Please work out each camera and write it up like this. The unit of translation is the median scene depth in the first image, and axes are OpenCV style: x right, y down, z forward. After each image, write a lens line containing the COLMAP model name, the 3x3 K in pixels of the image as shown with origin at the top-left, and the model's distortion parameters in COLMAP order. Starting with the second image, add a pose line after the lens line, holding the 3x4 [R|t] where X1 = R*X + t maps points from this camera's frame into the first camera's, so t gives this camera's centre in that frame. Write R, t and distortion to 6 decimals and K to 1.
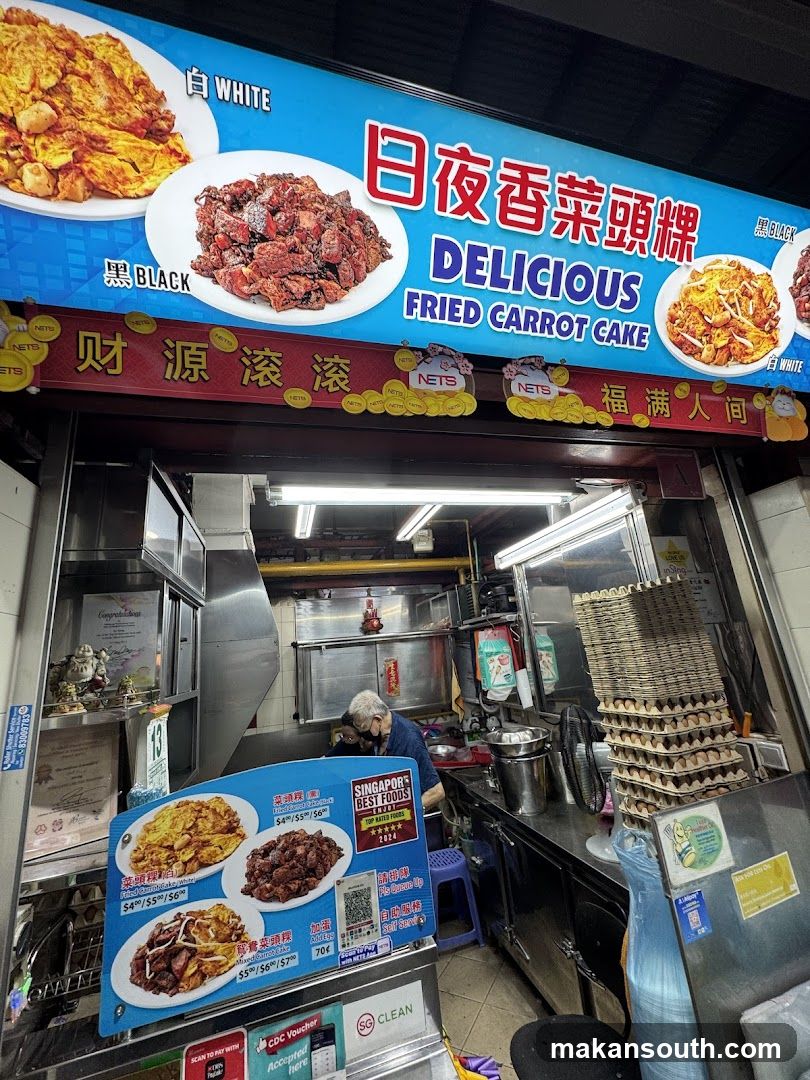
lens RADIAL K [[427.3, 0, 404.3], [0, 427.3, 545.7], [0, 0, 1]] dist [-0.006797, 0.001391]
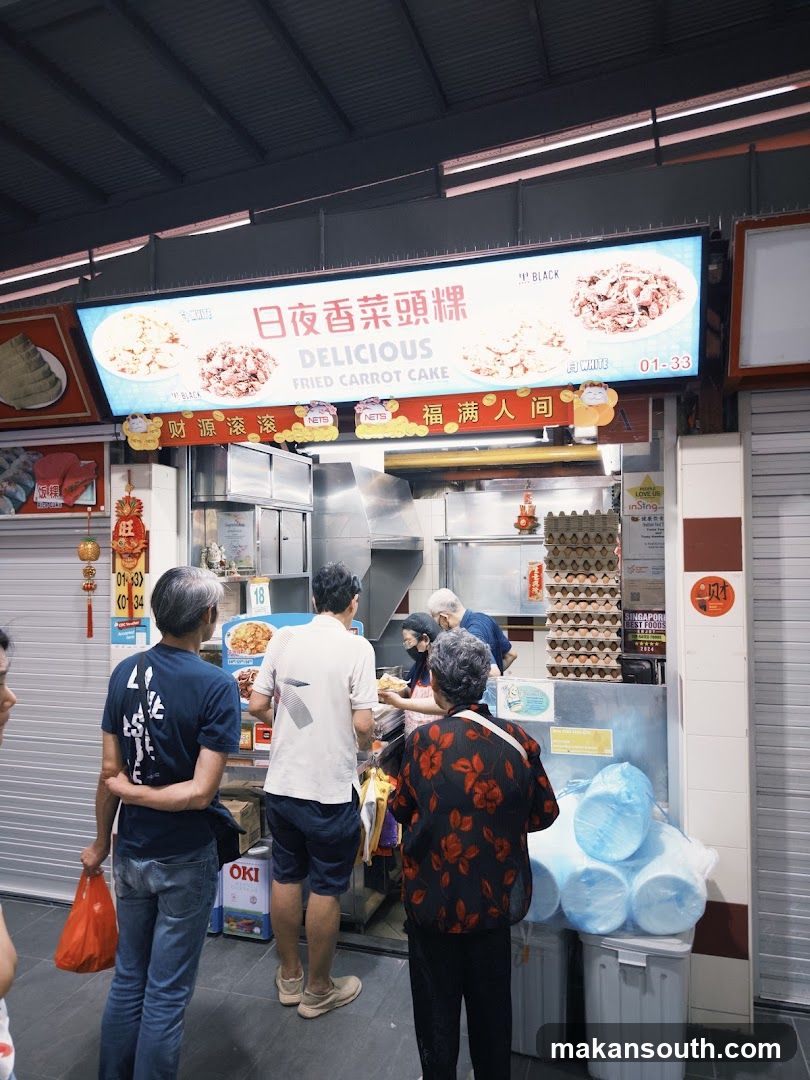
lens RADIAL K [[733.4, 0, 404.9], [0, 733.4, 559.3], [0, 0, 1]] dist [0.036516, -0.023188]
pose [[0.846172, 0.085245, -0.526048, 2.056448], [0.065875, 0.962821, 0.261986, -0.607172], [0.528823, -0.256338, 0.809096, -1.450869]]
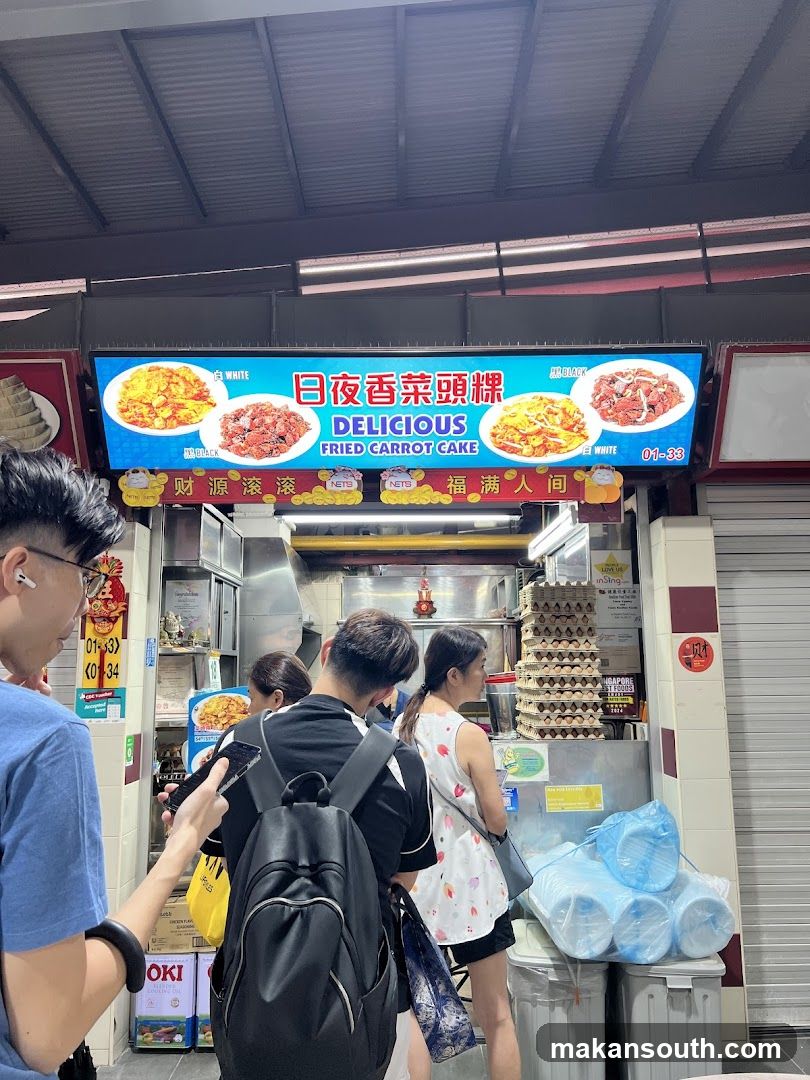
lens RADIAL K [[809.3, 0, 397.6], [0, 809.3, 560.6], [0, 0, 1]] dist [0.062453, -0.061441]
pose [[0.960536, 0.045440, -0.274419, 1.283923], [-0.008073, 0.990705, 0.135789, -0.538386], [0.278038, -0.128215, 0.951975, -2.306909]]
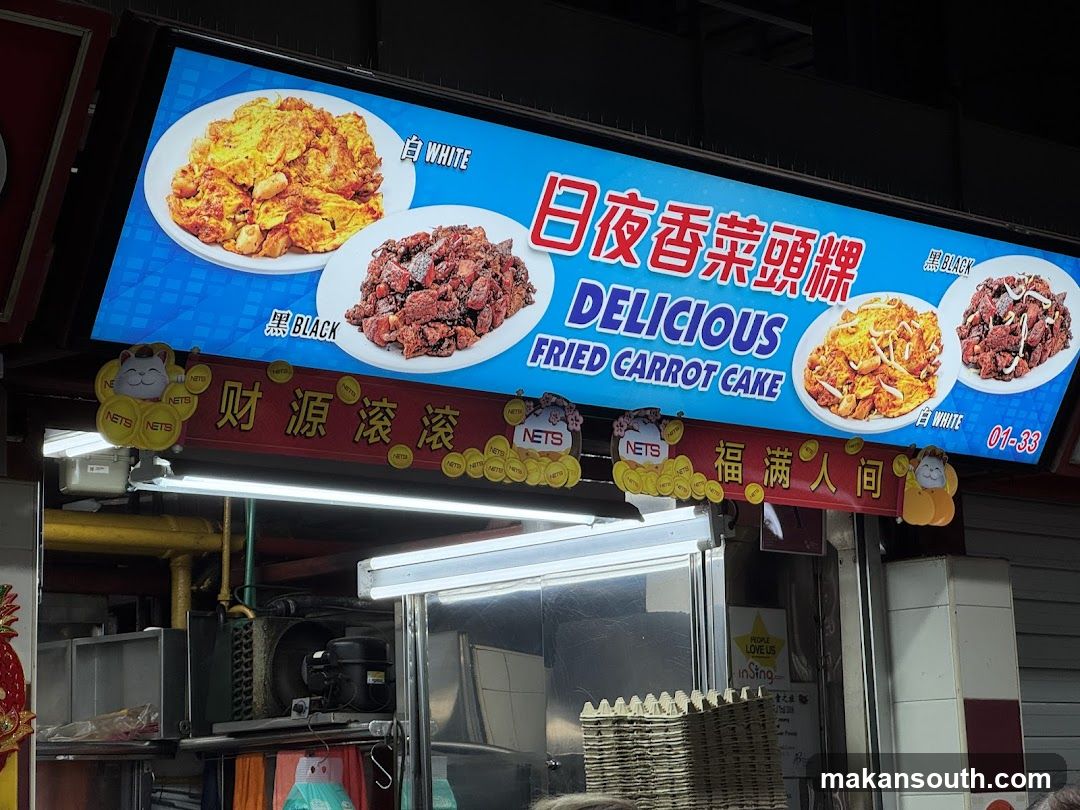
lens RADIAL K [[2486.8, 0, 445.8], [0, 2486.8, 404.5], [0, 0, 1]] dist [-0.059773, 0.000000]
pose [[0.893791, 0.138894, 0.426434, -2.007021], [-0.162739, 0.986471, 0.019792, -0.505380], [-0.417916, -0.087088, 0.904302, -2.993682]]
